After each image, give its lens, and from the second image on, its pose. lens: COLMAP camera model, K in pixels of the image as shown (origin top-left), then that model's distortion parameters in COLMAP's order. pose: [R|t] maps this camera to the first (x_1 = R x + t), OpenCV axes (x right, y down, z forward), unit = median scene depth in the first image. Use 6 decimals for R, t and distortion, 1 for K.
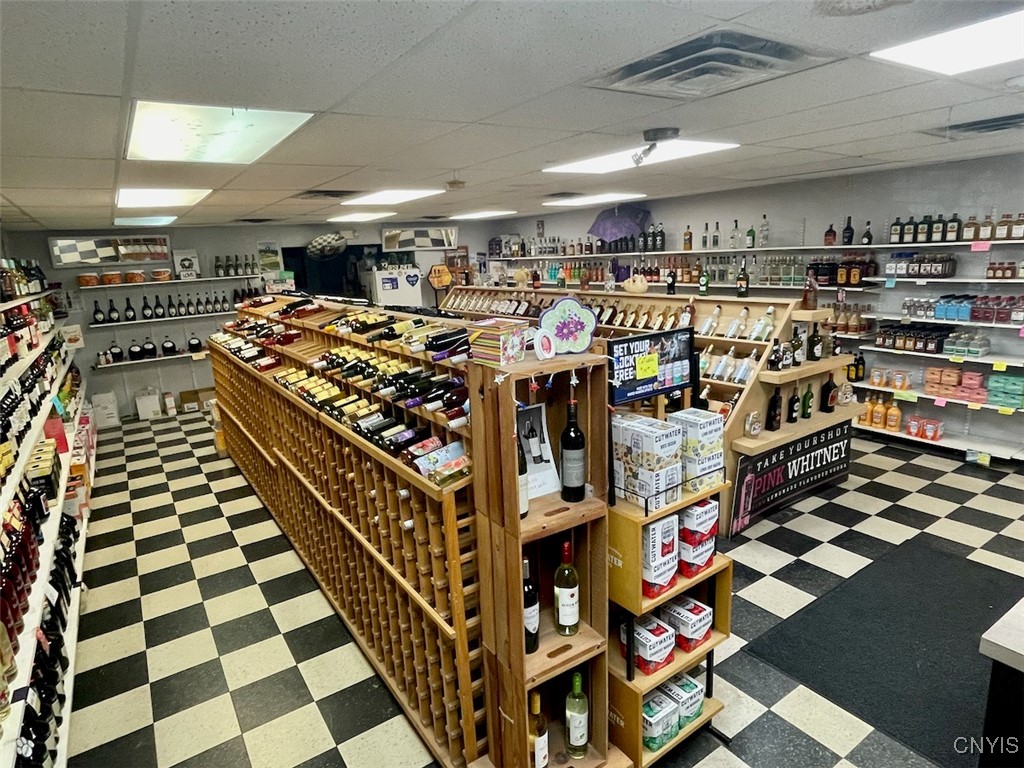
lens RADIAL K [[590.9, 0, 507.5], [0, 590.9, 380.1], [0, 0, 1]] dist [-0.005474, -0.000880]
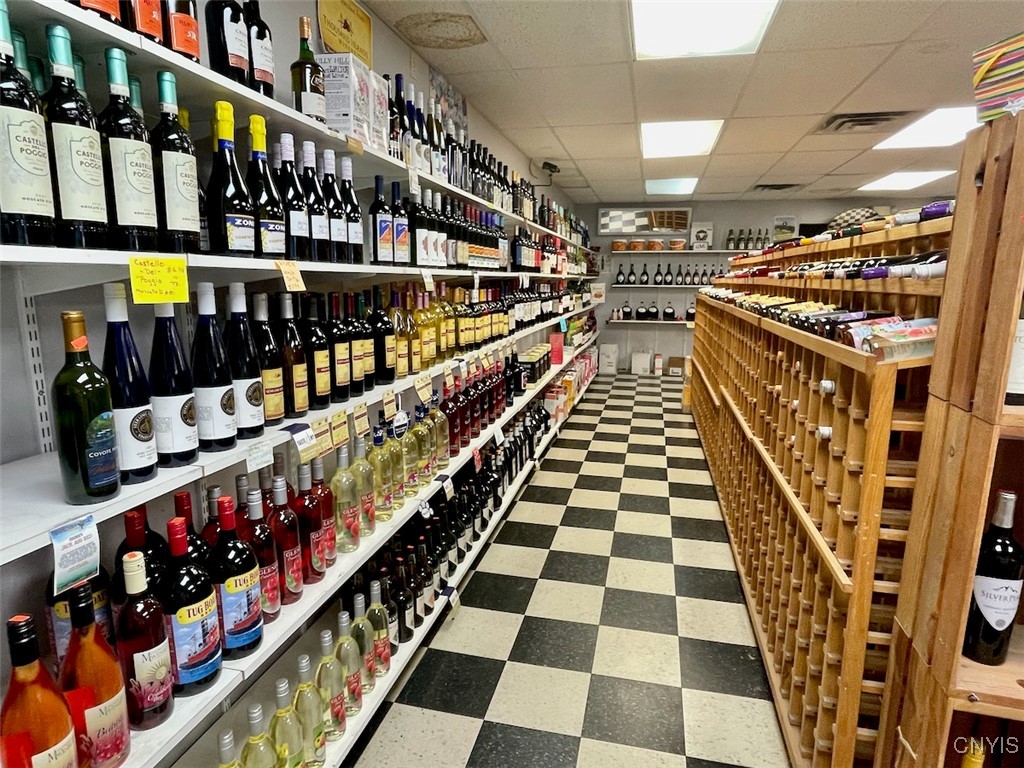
lens RADIAL K [[590.9, 0, 507.5], [0, 590.9, 380.1], [0, 0, 1]] dist [-0.005474, -0.000880]
pose [[0.667541, 0.176323, -0.723395, 0.027295], [-0.204622, 0.977591, 0.049459, 0.074730], [0.715905, 0.115007, 0.688661, 0.072370]]
